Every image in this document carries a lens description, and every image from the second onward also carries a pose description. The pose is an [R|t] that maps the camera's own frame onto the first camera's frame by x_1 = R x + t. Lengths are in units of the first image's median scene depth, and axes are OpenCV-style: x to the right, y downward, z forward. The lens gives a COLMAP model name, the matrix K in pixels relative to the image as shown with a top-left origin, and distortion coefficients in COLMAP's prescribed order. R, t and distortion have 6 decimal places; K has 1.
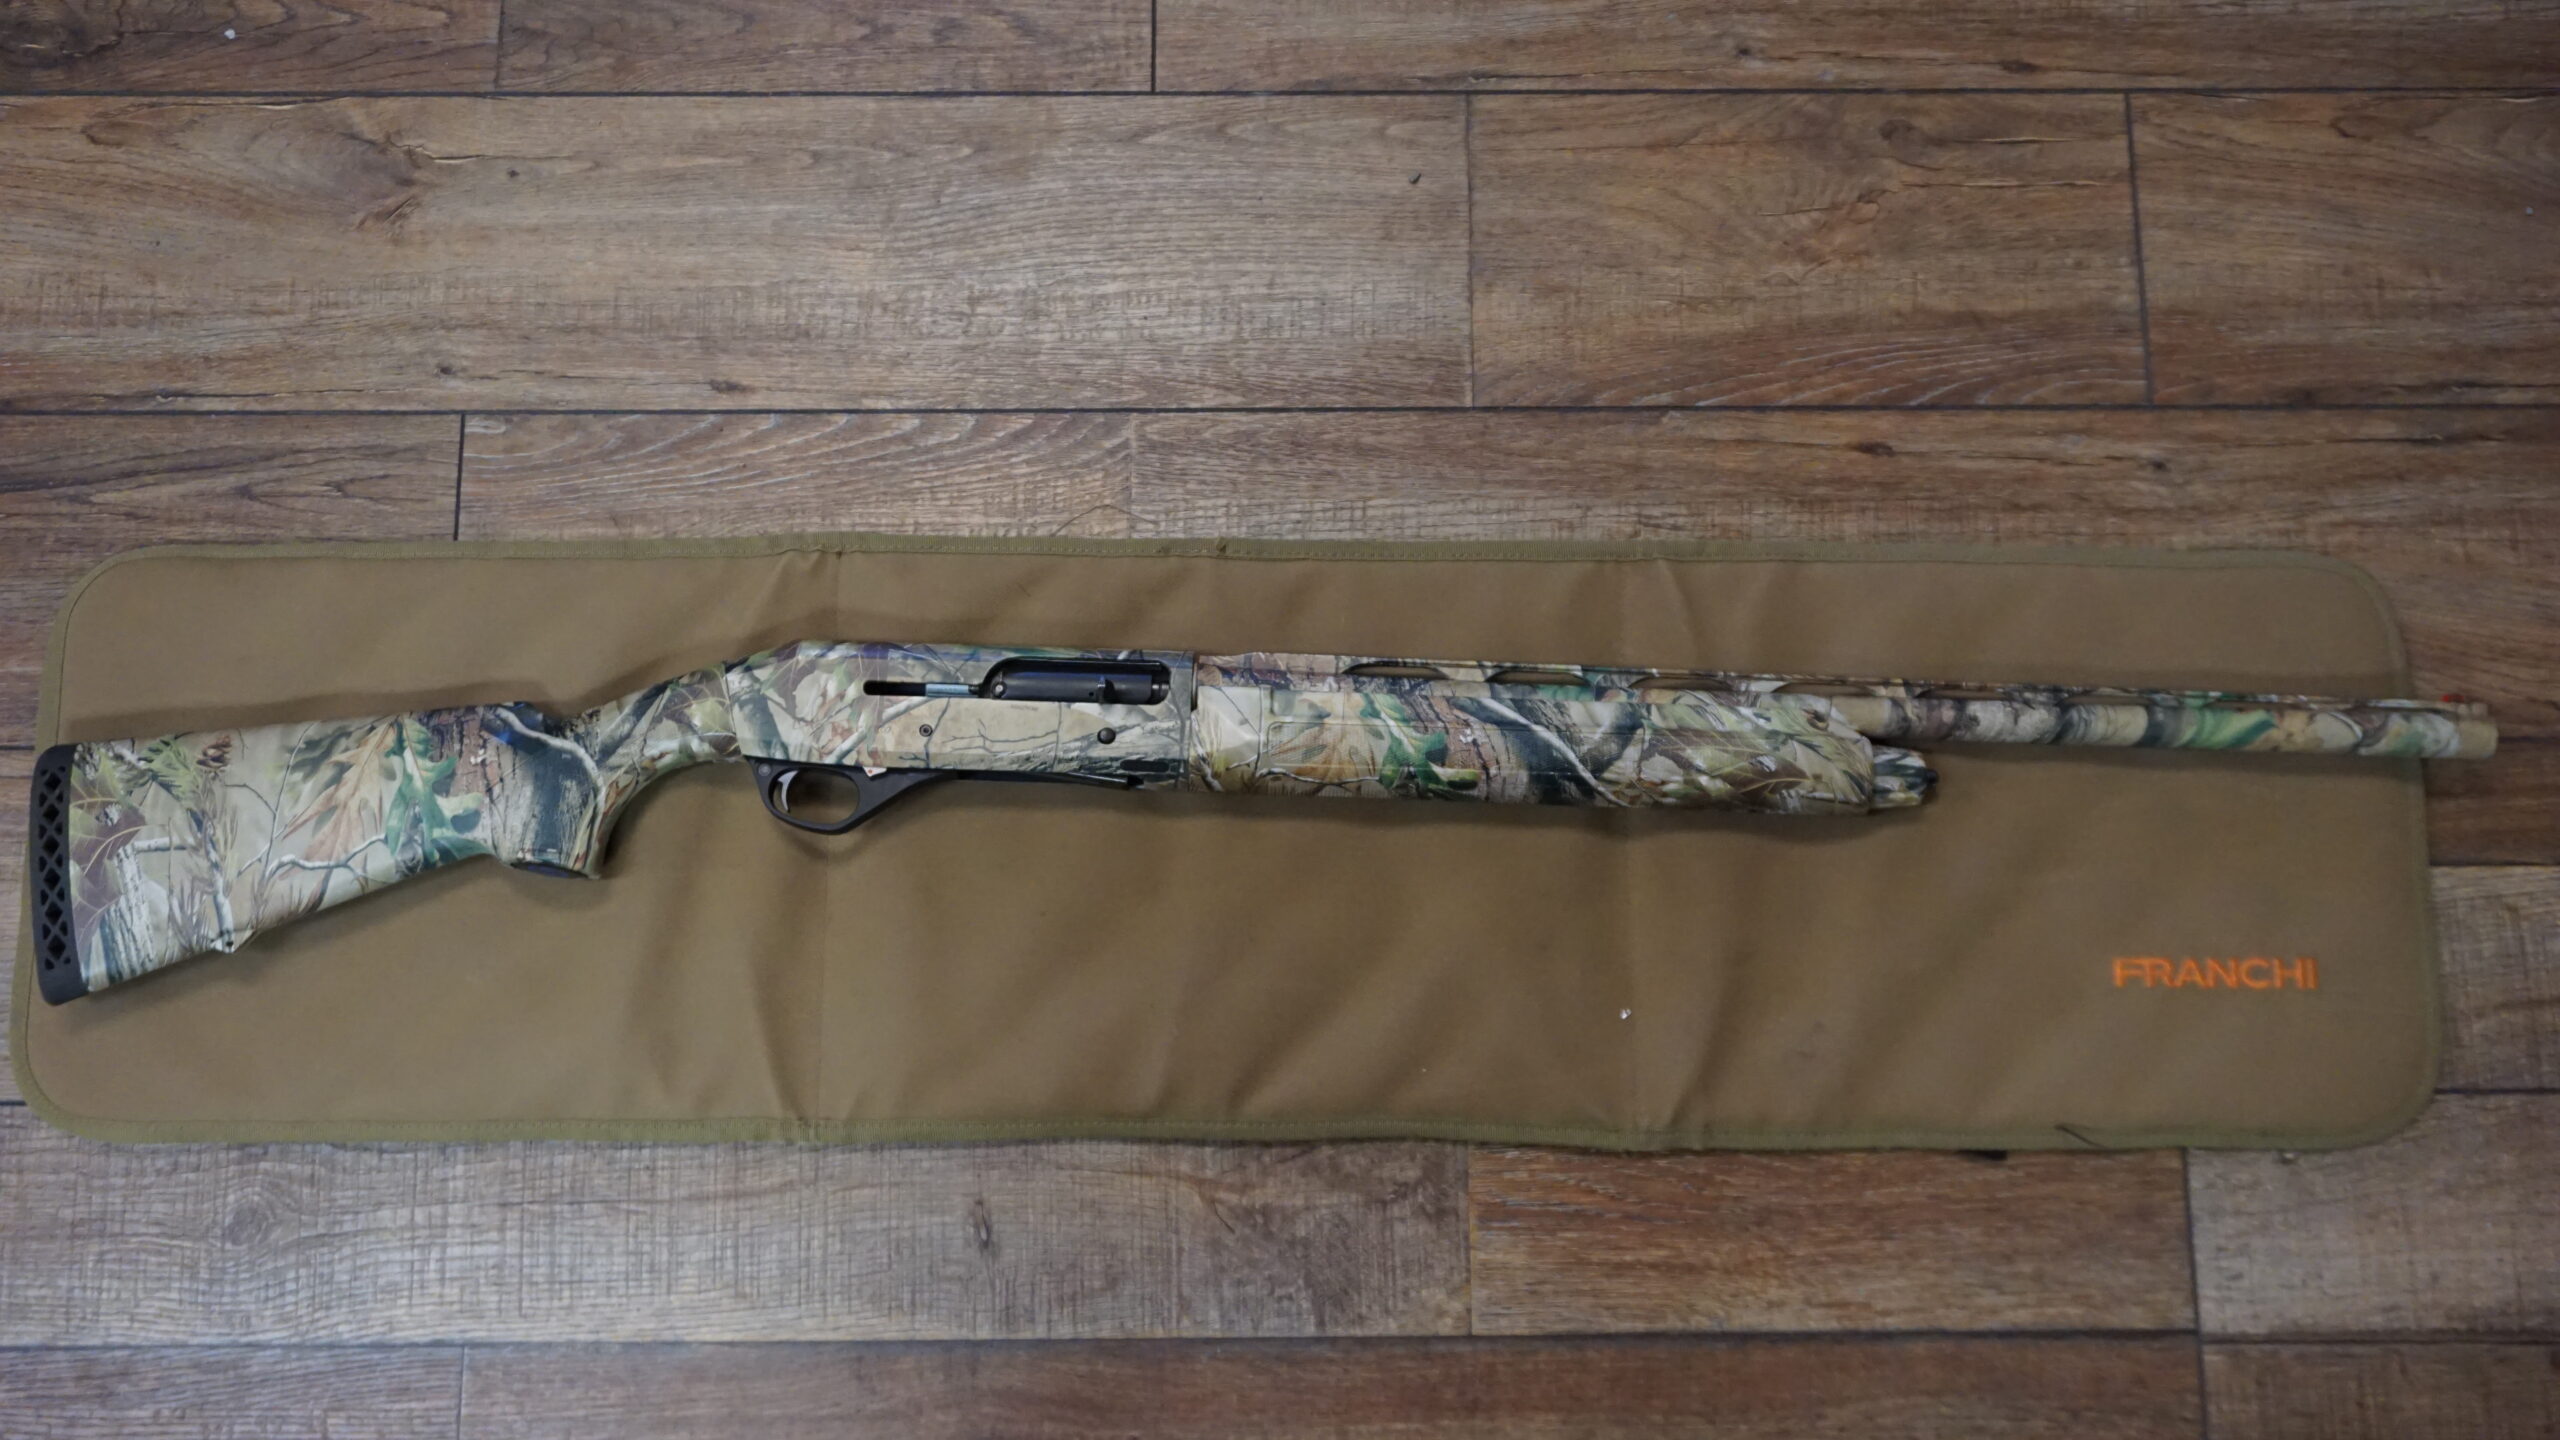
lens RADIAL K [[2491.9, 0, 1282.3], [0, 2491.9, 722.4], [0, 0, 1]] dist [-0.008638, 0.000000]
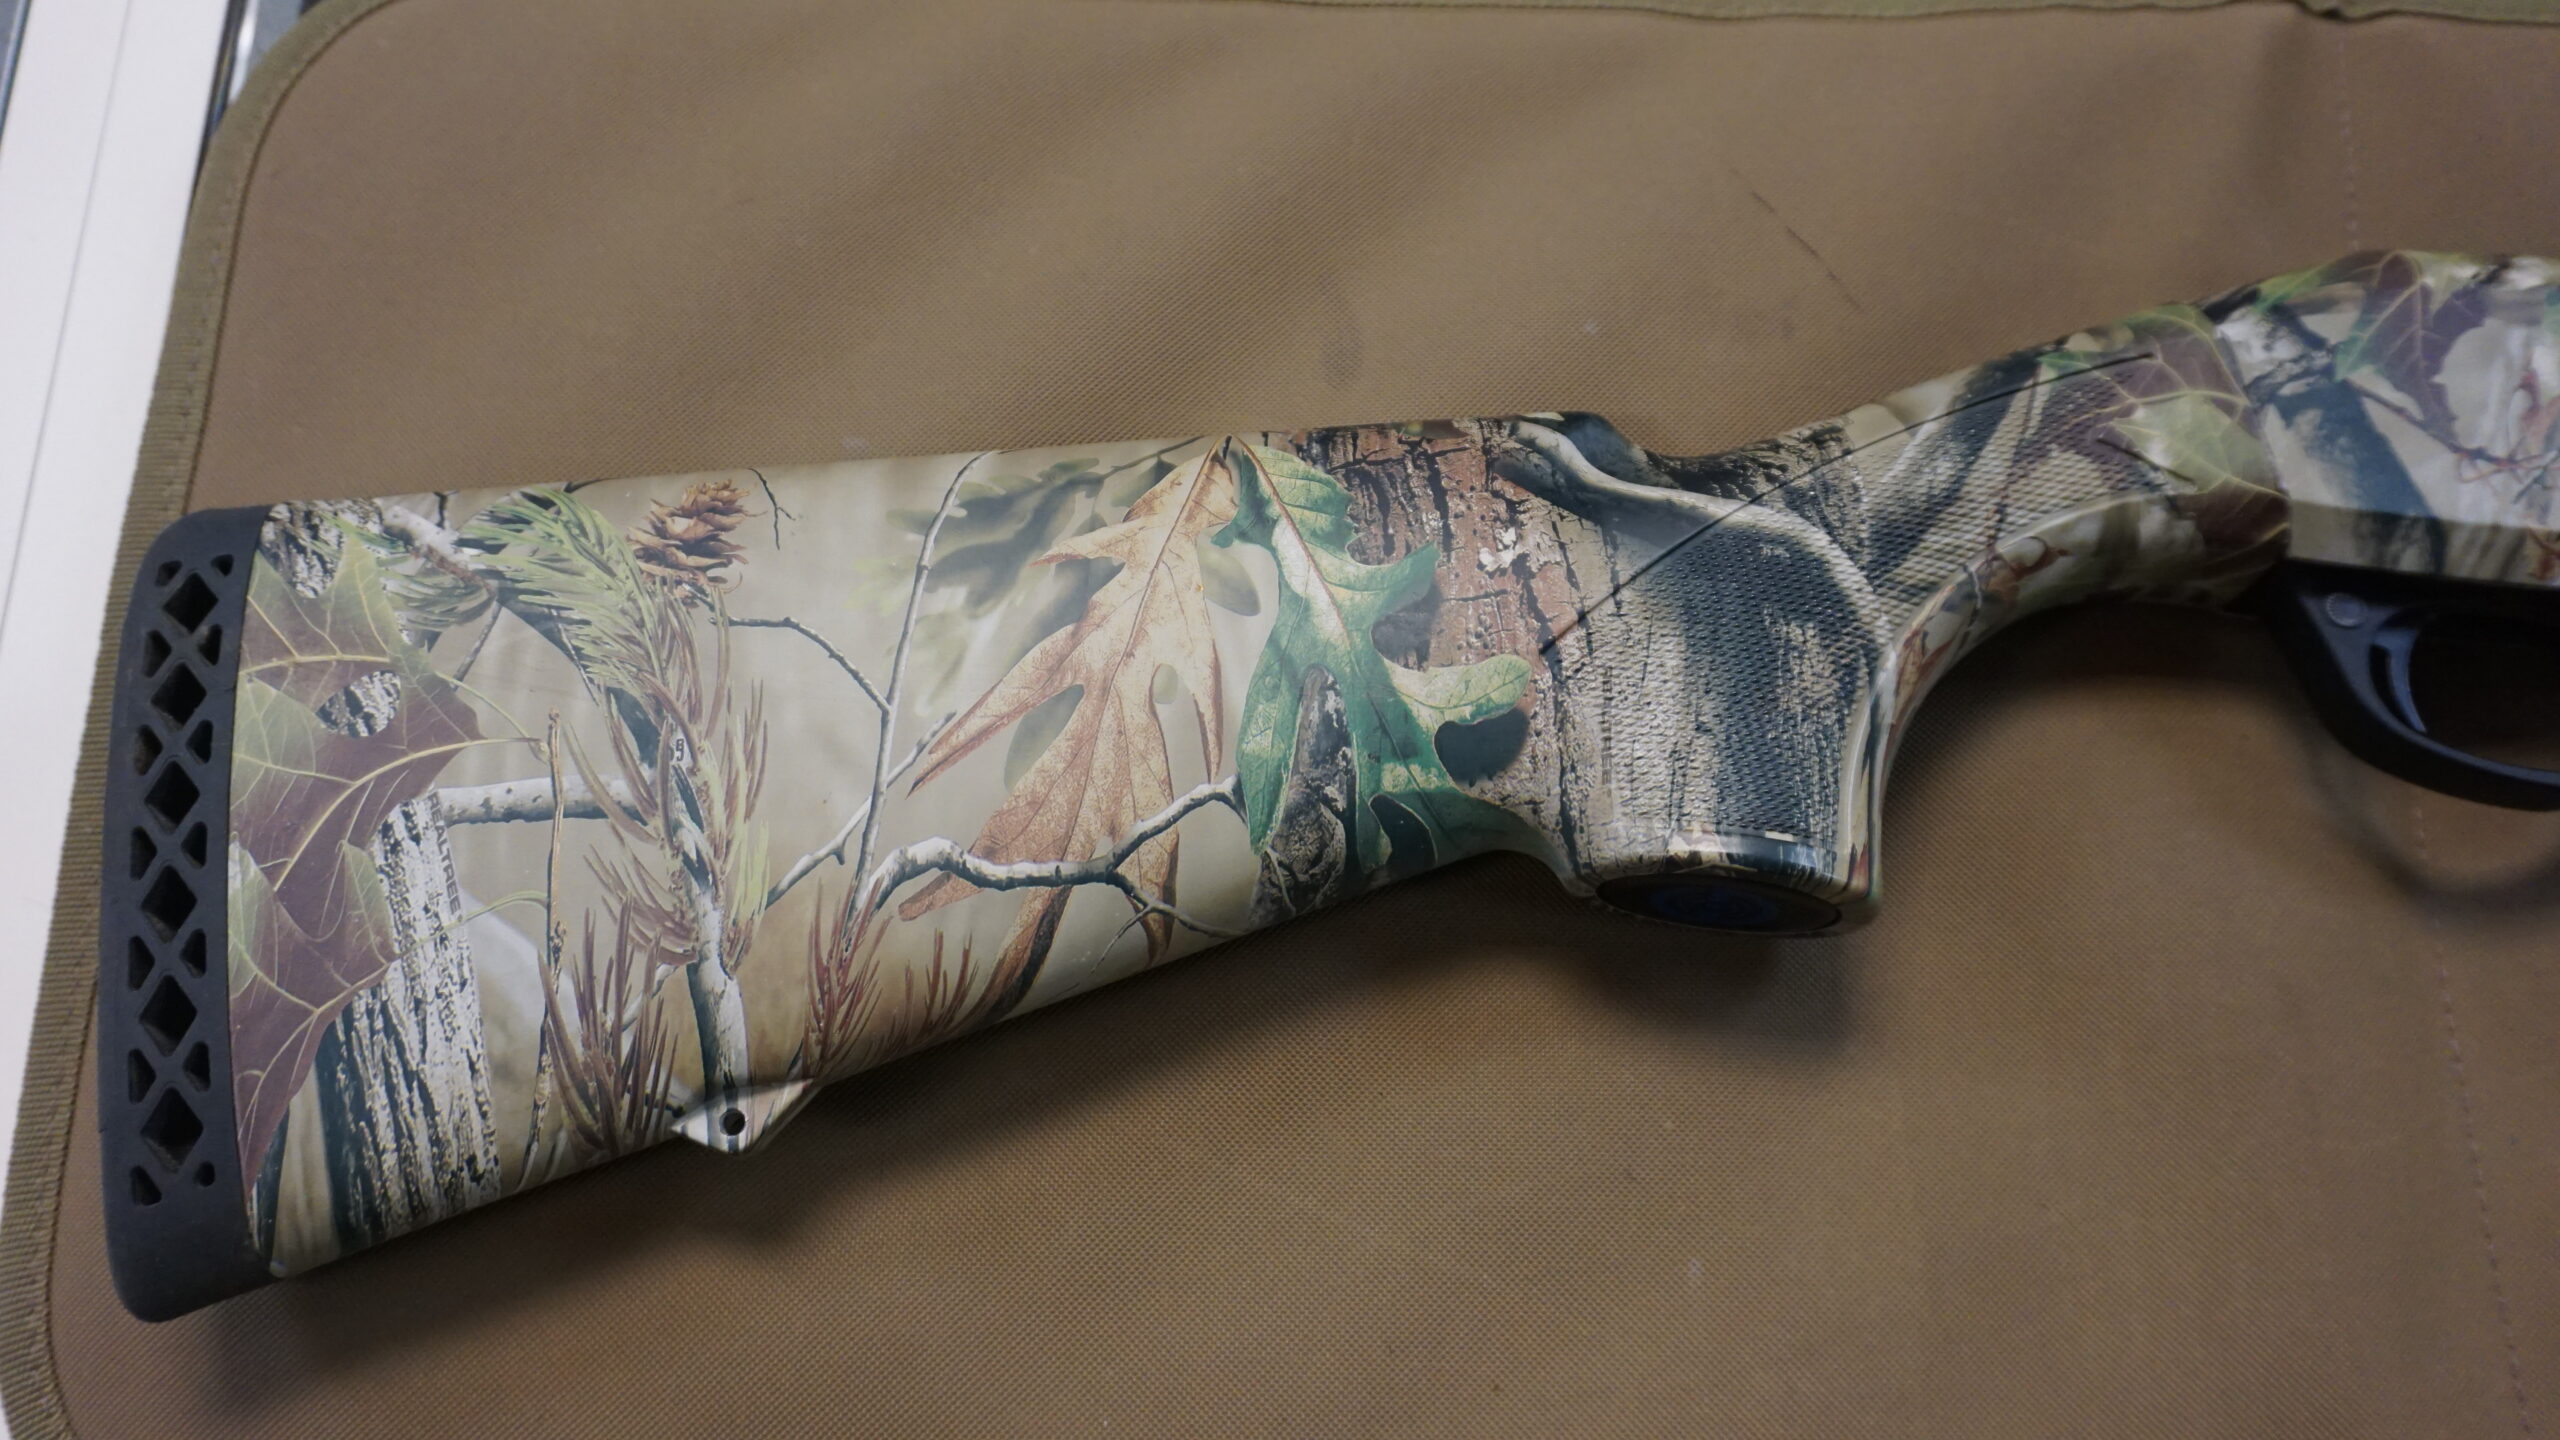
lens RADIAL K [[2011.5, 0, 1262.5], [0, 2011.5, 716.8], [0, 0, 1]] dist [-0.011168, -0.011456]
pose [[0.999894, 0.014260, -0.003100, -0.354701], [-0.014439, 0.997536, -0.068654, 0.054343], [0.002113, 0.068691, 0.997636, 0.742131]]
